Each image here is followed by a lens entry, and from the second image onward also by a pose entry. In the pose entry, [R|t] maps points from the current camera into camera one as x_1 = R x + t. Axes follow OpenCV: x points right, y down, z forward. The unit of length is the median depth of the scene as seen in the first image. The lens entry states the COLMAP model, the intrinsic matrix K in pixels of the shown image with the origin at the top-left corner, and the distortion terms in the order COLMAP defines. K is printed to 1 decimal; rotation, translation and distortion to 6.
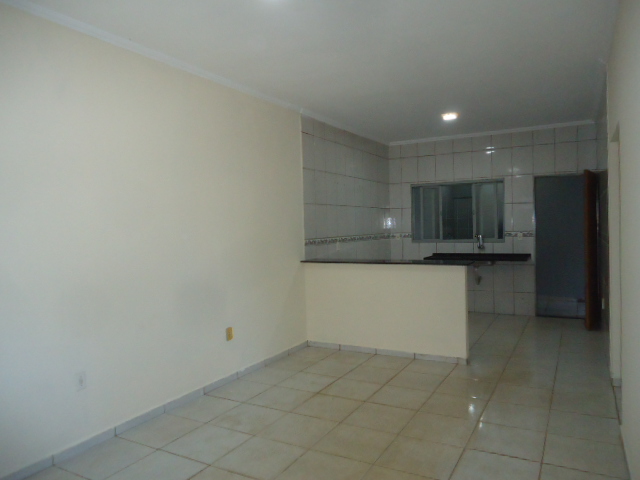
lens RADIAL K [[470.5, 0, 318.7], [0, 470.5, 236.9], [0, 0, 1]] dist [0.011129, 0.012350]
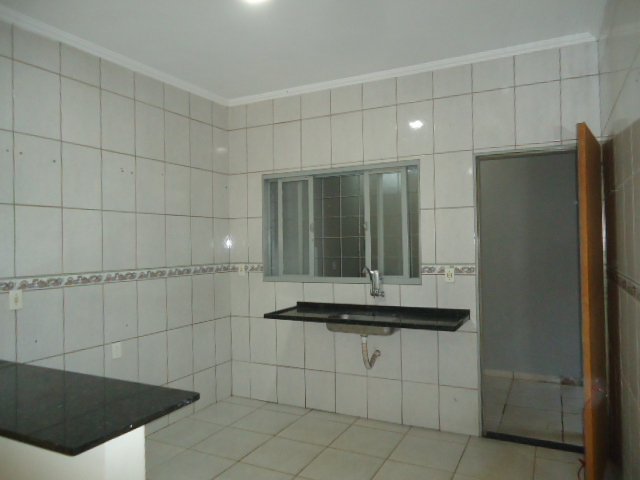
lens RADIAL K [[470.5, 0, 322.7], [0, 470.5, 236.6], [0, 0, 1]] dist [0.011129, 0.012350]
pose [[0.999502, 0.008510, 0.030388, 0.272206], [-0.007249, 0.999117, -0.041382, -0.018910], [-0.030713, 0.041141, 0.998681, 0.494427]]
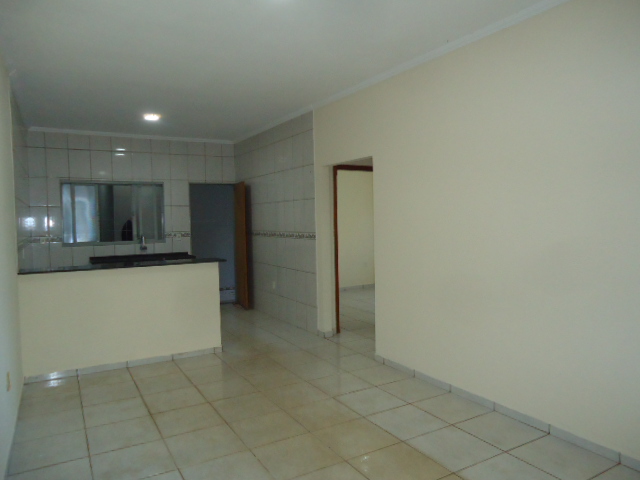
lens RADIAL K [[470.5, 0, 318.9], [0, 470.5, 236.1], [0, 0, 1]] dist [0.011129, 0.012350]
pose [[0.521074, -0.017291, 0.853337, -0.329746], [0.027684, 0.999611, 0.003350, 0.003158], [-0.853063, 0.021878, 0.521350, 0.151735]]
